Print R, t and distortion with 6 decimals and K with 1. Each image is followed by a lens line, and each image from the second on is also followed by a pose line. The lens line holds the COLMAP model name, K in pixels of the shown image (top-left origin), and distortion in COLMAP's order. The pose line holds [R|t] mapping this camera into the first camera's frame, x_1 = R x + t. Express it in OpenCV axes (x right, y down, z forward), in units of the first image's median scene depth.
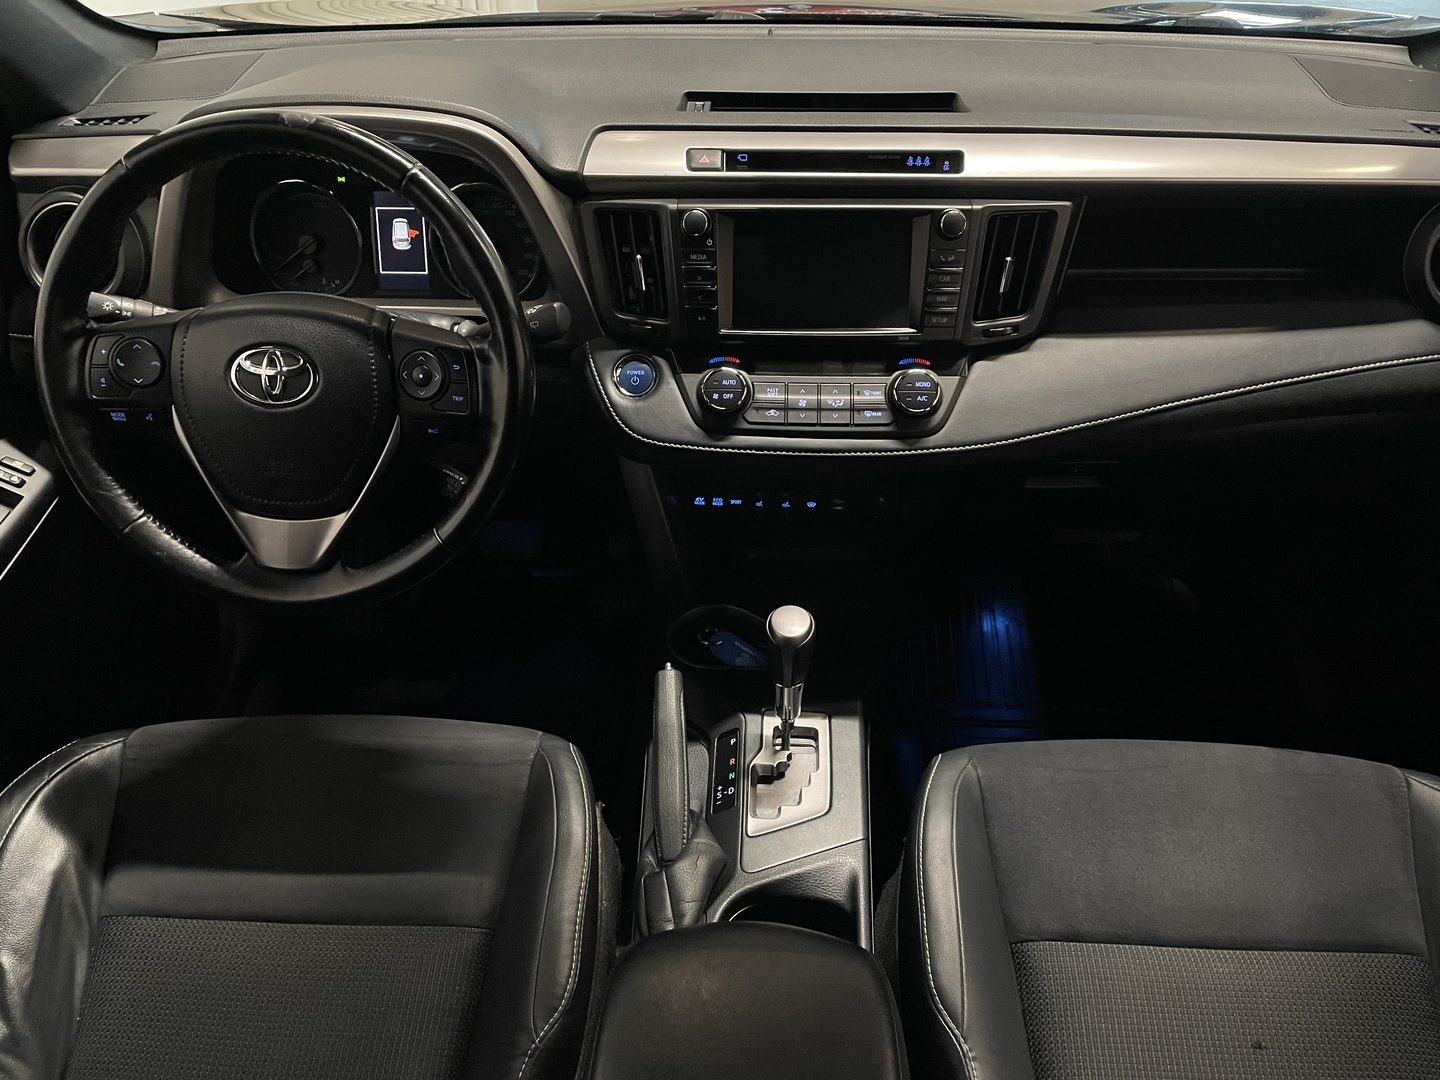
lens RADIAL K [[1099.6, 0, 721.5], [0, 1099.6, 526.3], [0, 0, 1]] dist [0.090253, -0.126122]
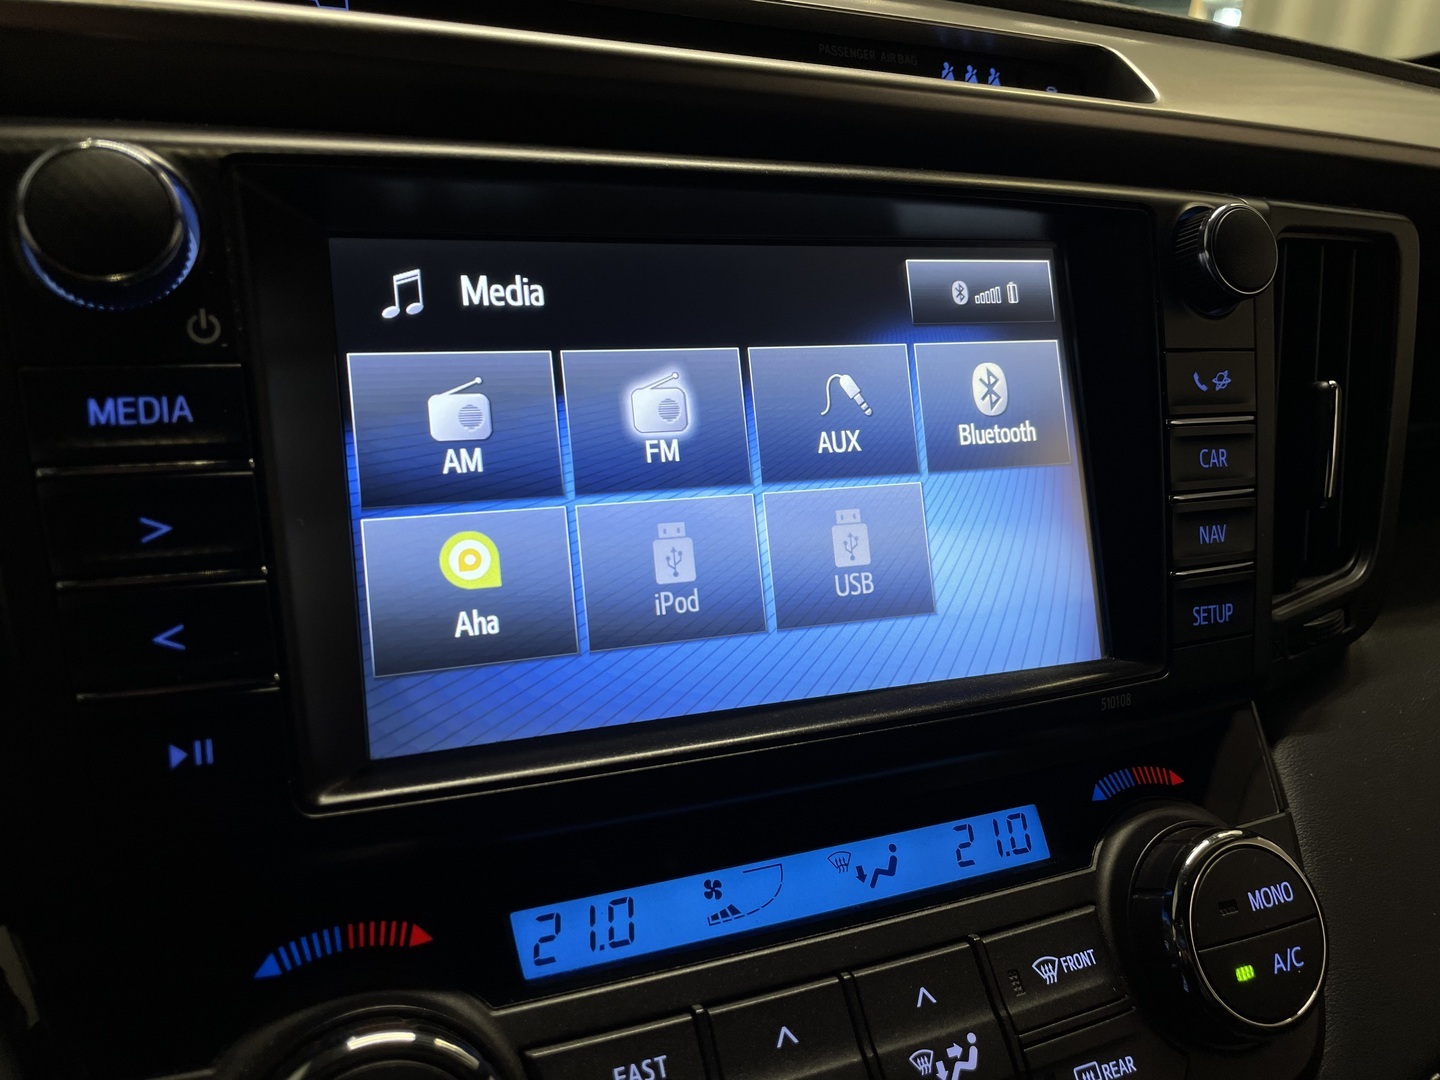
lens RADIAL K [[1099.6, 0, 721.5], [0, 1099.6, 526.3], [0, 0, 1]] dist [0.090253, -0.126122]
pose [[0.900031, -0.079957, 0.428429, -0.015261], [0.165726, 0.971971, -0.166755, -0.180744], [-0.403088, 0.221086, 0.888055, 0.806315]]
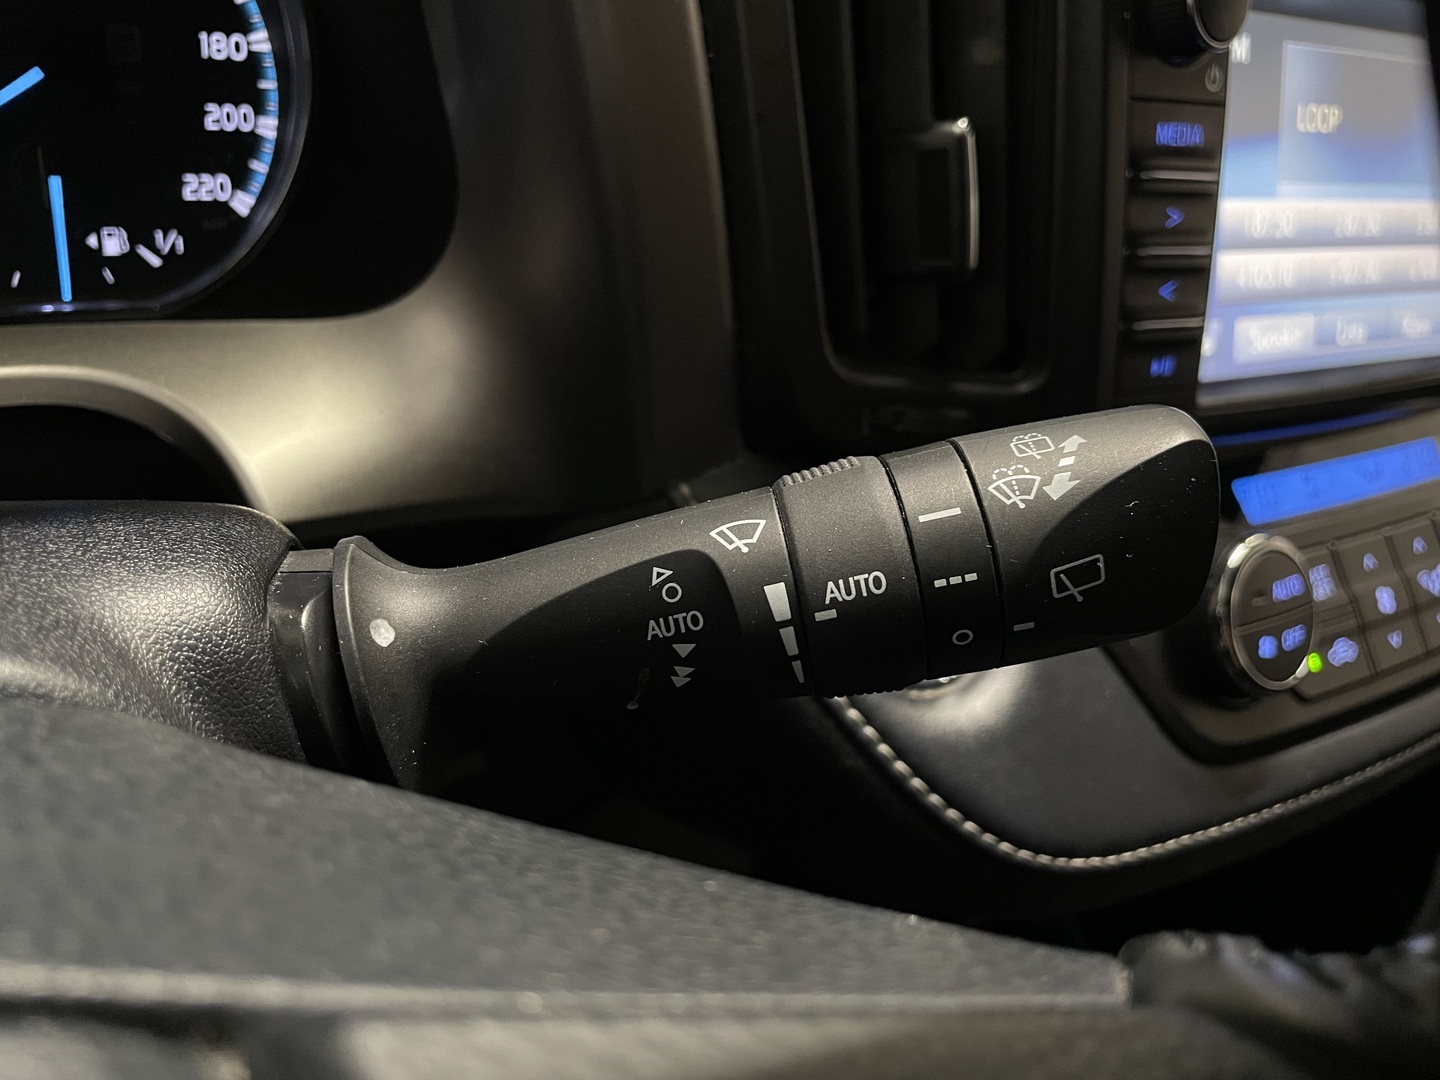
lens RADIAL K [[1136.3, 0, 721.5], [0, 1136.3, 526.3], [0, 0, 1]] dist [0.072628, -0.135683]
pose [[0.807520, -0.169213, 0.565047, -0.270602], [0.124710, 0.985290, 0.116837, -0.196655], [-0.576505, -0.023881, 0.816744, 0.834158]]
